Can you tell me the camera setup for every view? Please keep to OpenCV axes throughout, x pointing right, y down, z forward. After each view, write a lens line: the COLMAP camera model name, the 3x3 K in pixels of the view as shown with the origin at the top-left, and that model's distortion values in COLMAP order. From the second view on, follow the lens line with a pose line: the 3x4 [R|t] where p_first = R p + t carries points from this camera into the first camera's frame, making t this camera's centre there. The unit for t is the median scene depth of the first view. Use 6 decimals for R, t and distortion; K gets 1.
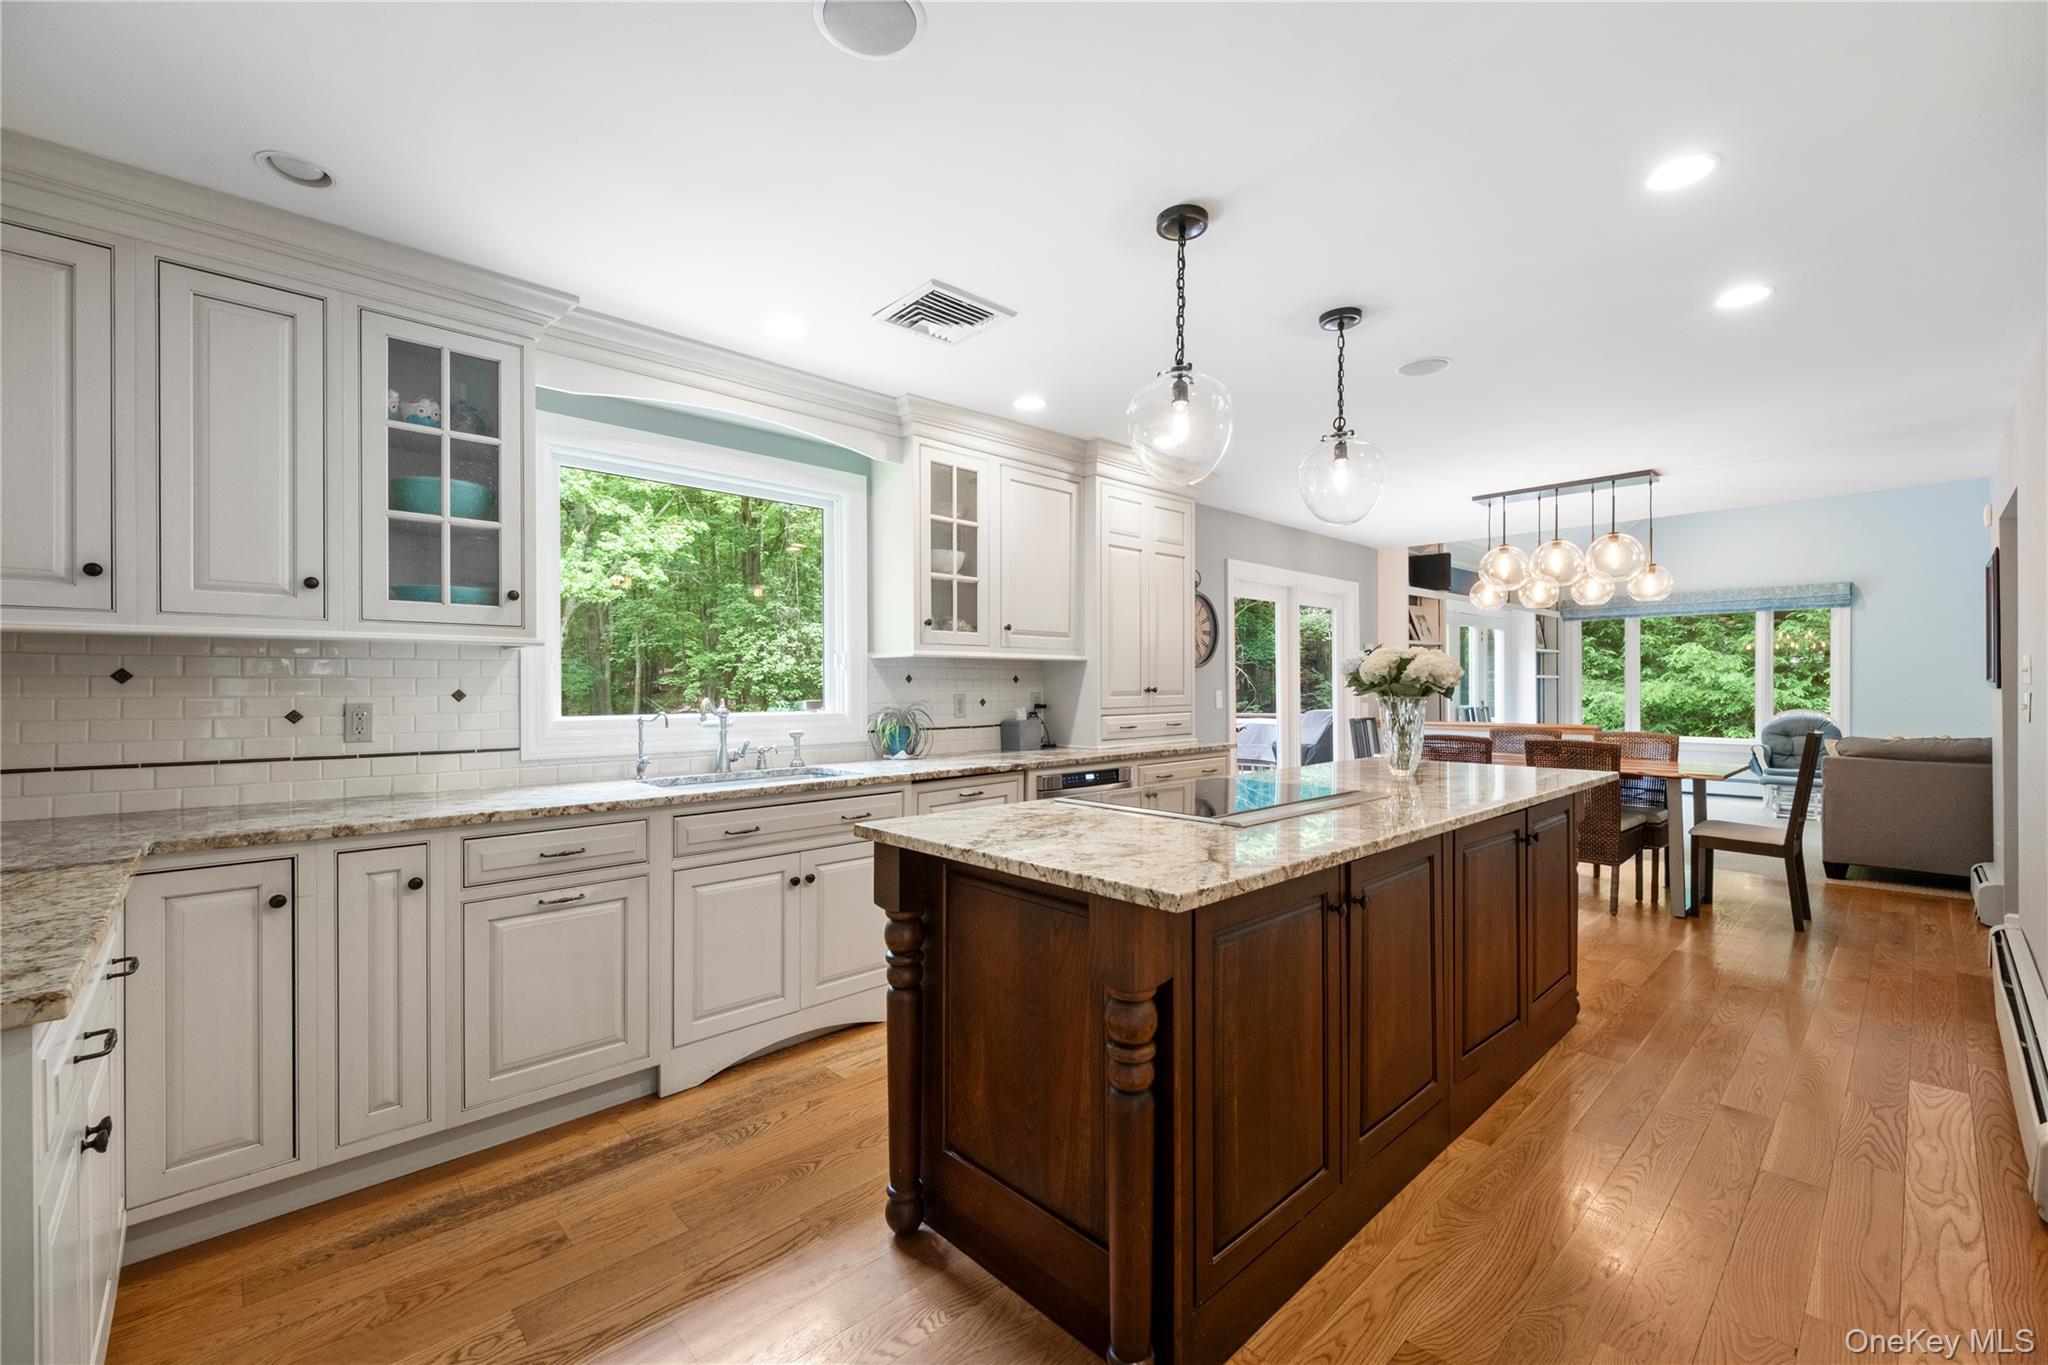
lens RADIAL K [[847.0, 0, 1057.7], [0, 847.0, 690.6], [0, 0, 1]] dist [-0.001884, -0.000283]
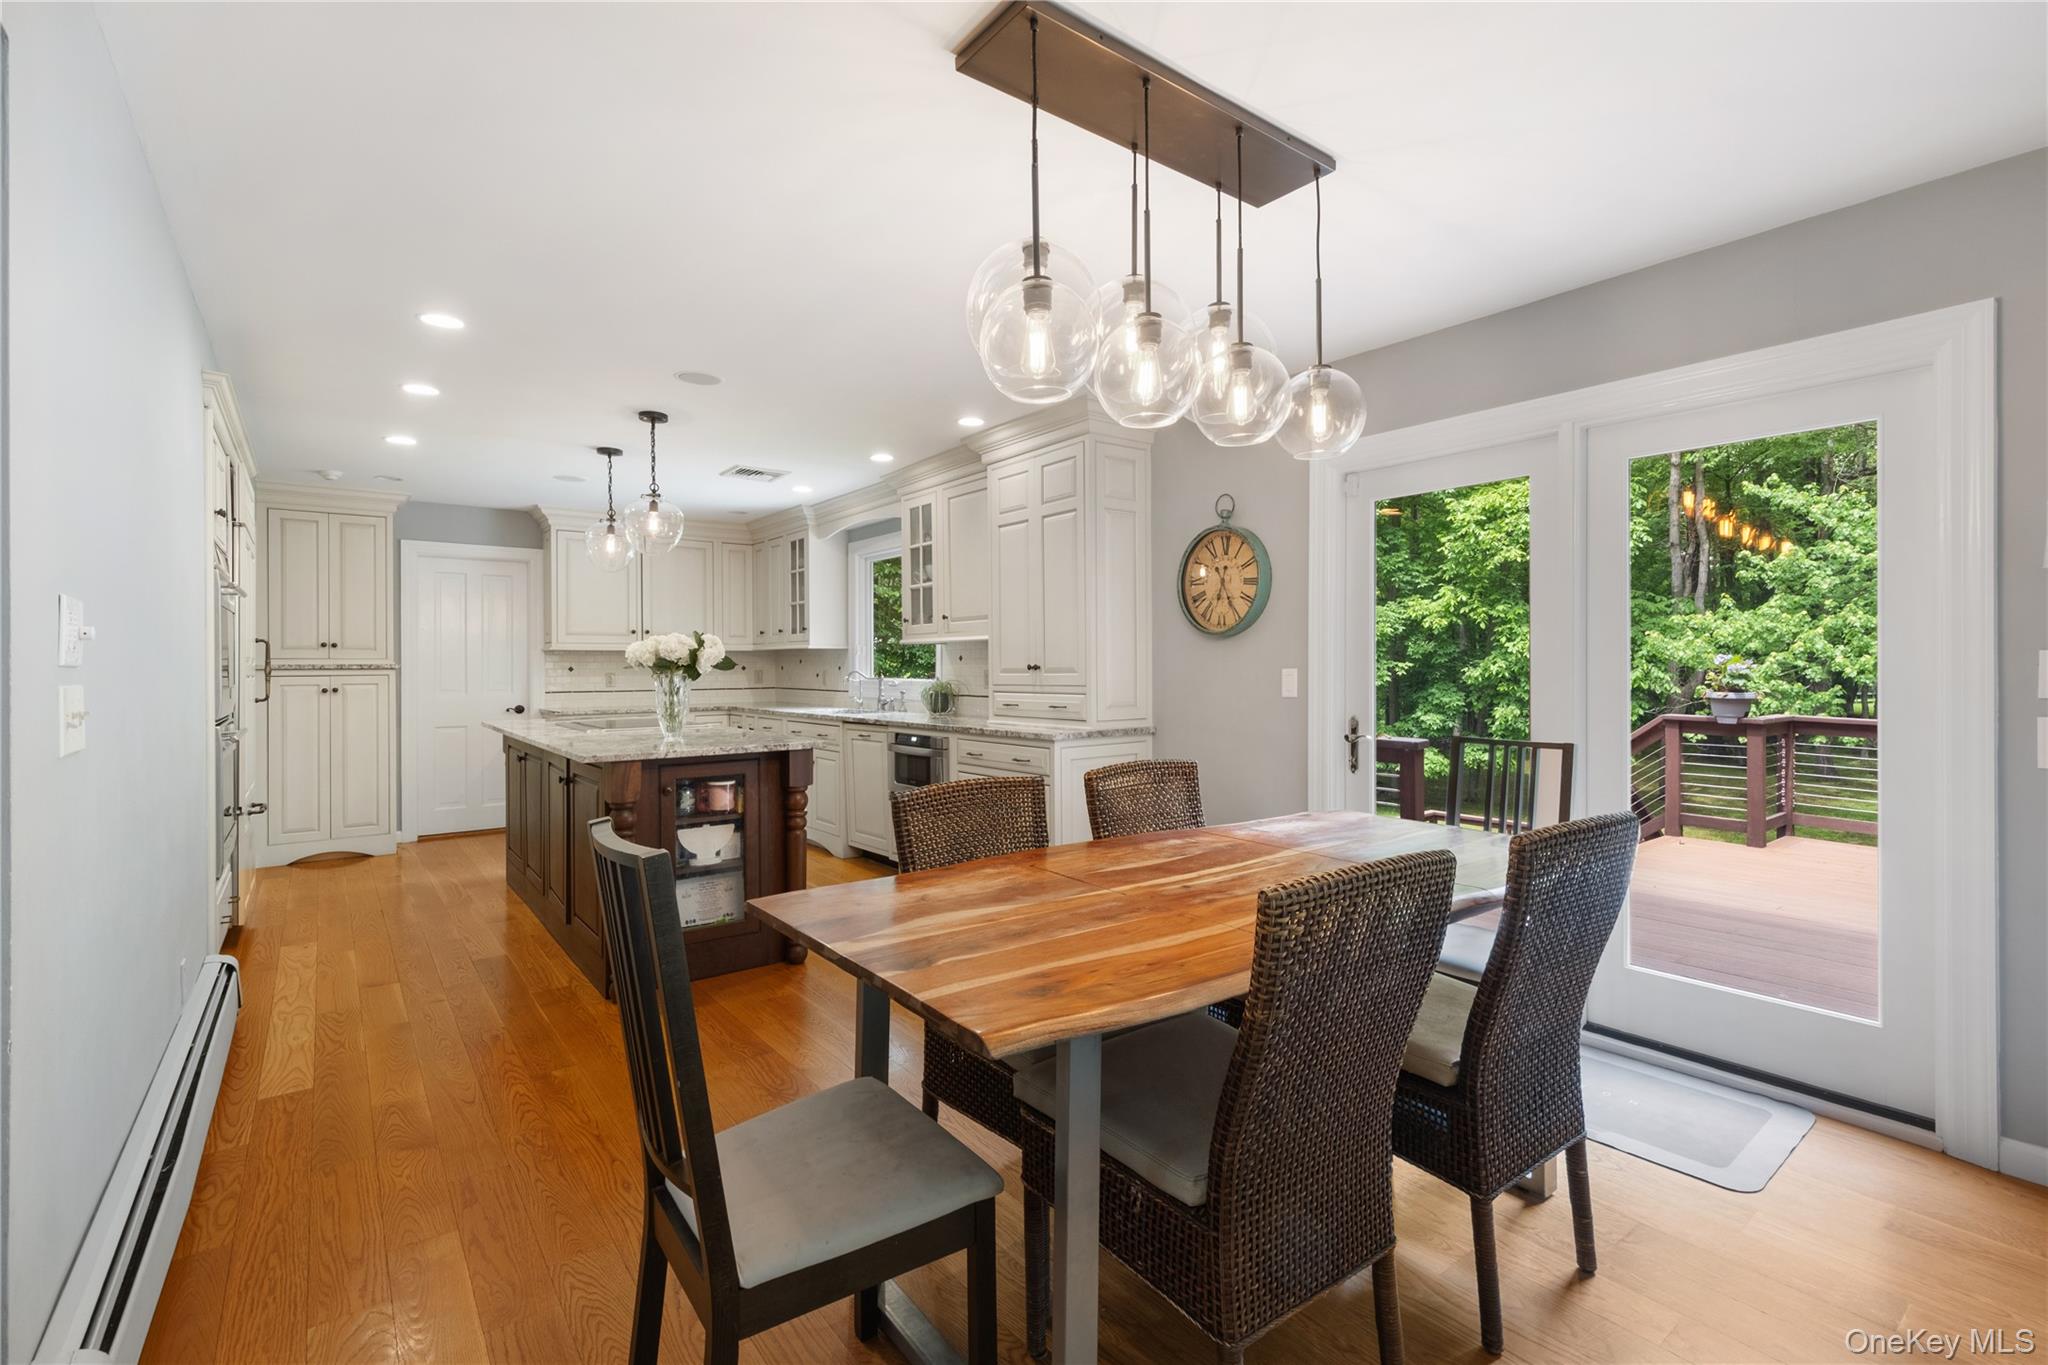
lens RADIAL K [[946.0, 0, 1023.2], [0, 946.0, 661.7], [0, 0, 1]] dist [0.001121, 0.000204]
pose [[-0.136092, -0.000410, -0.990696, 0.591856], [0.001325, 0.999999, -0.000595, -0.003148], [0.990695, -0.001394, -0.136092, 0.586196]]
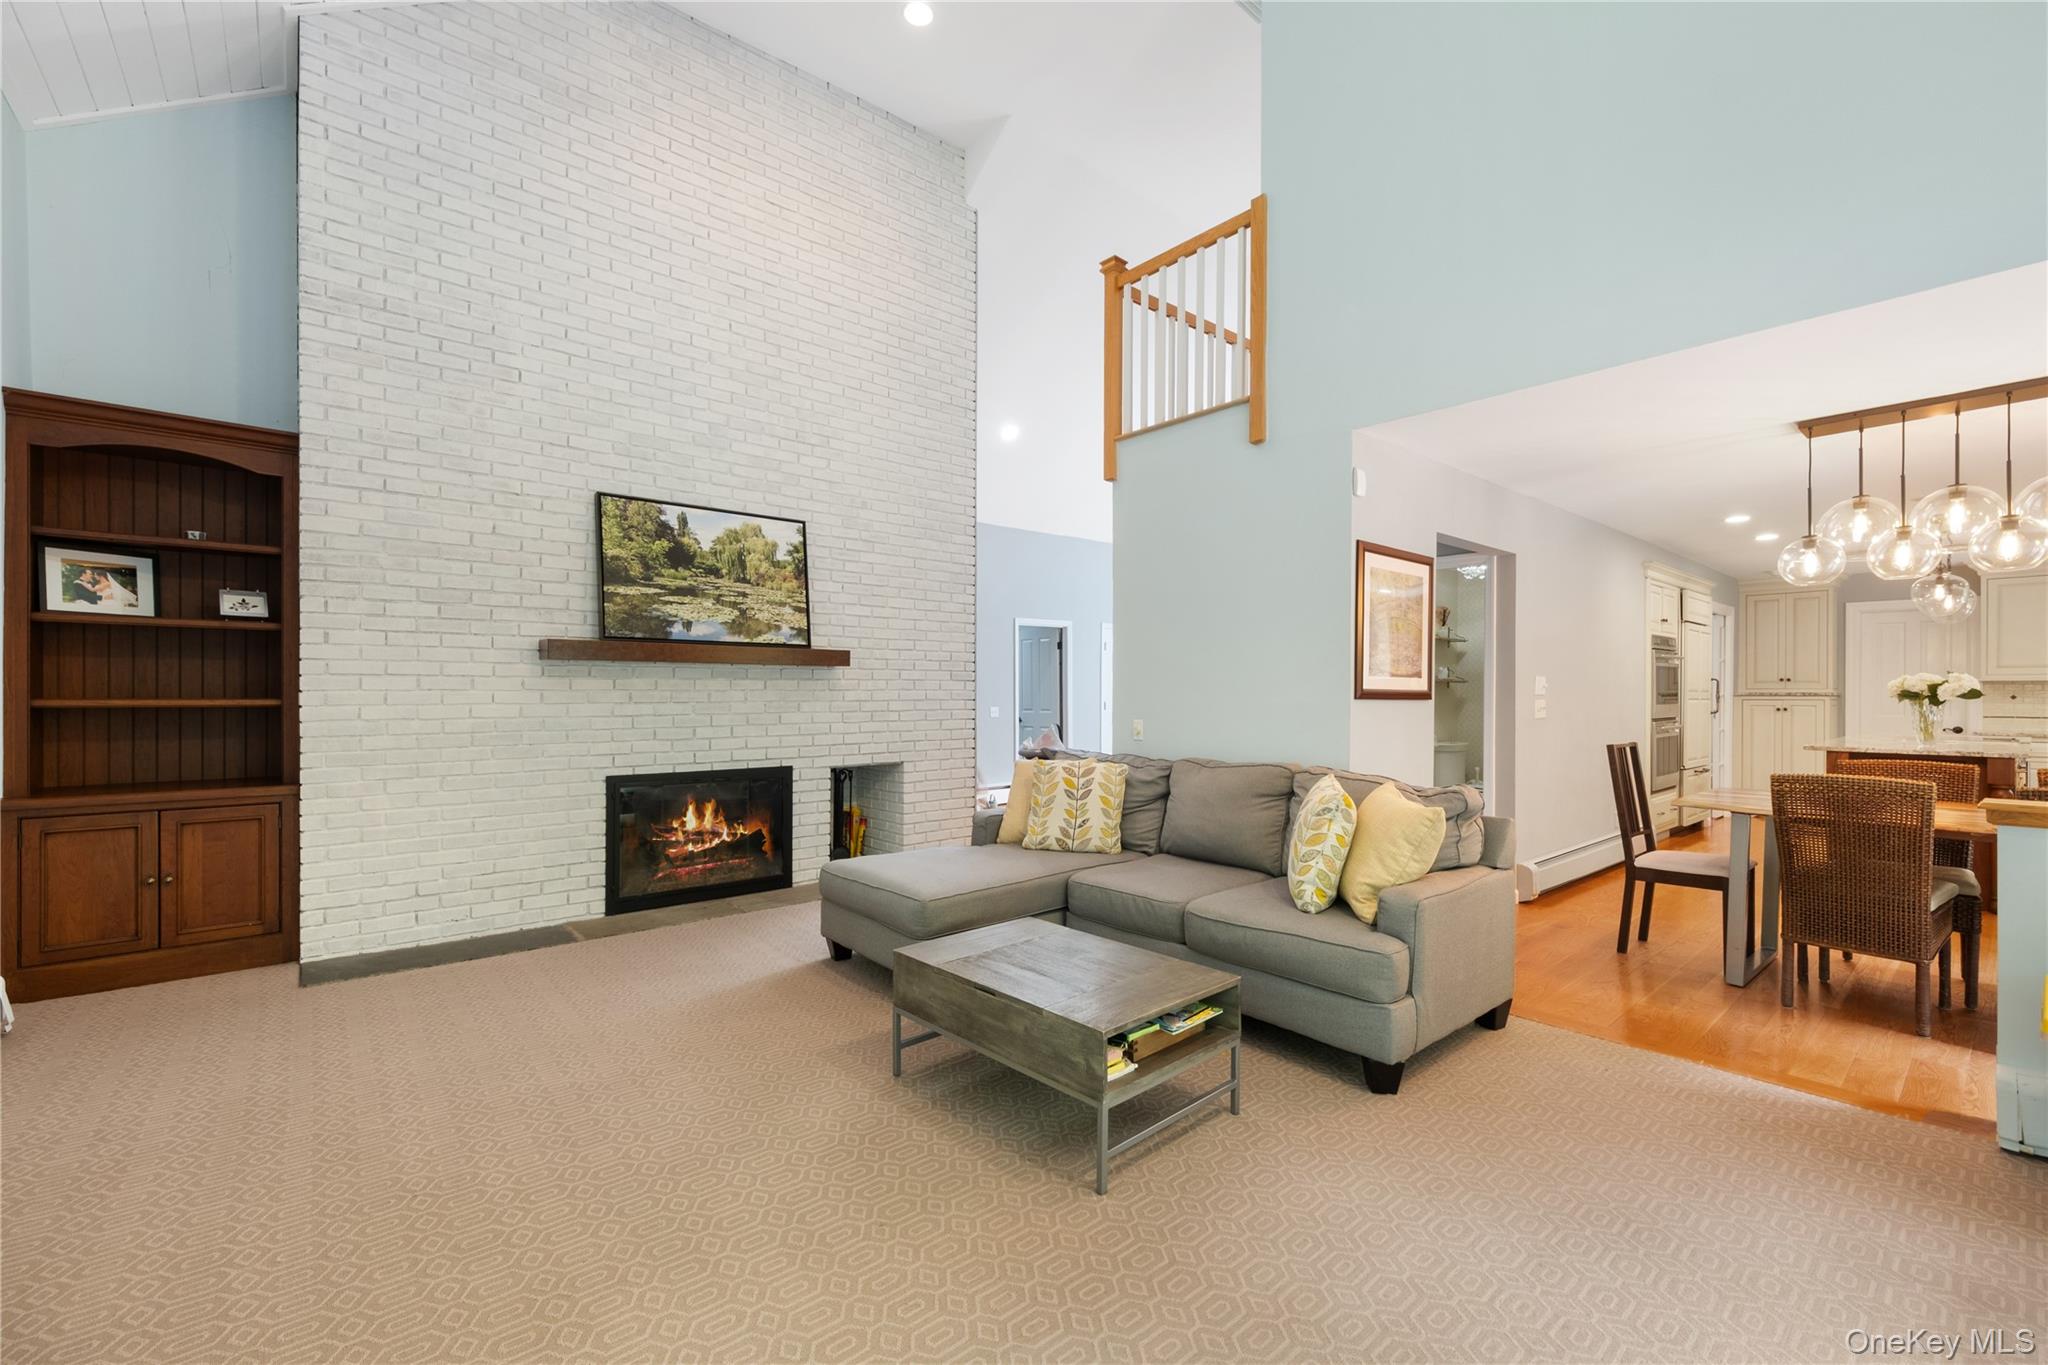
lens RADIAL K [[845.6, 0, 1042.2], [0, 845.6, 696.9], [0, 0, 1]] dist [0.009019, -0.000473]
pose [[-0.997876, 0.002504, 0.065092, 0.743101], [0.002997, 0.999968, 0.007481, -0.007173], [-0.065071, 0.007660, -0.997851, 1.001800]]
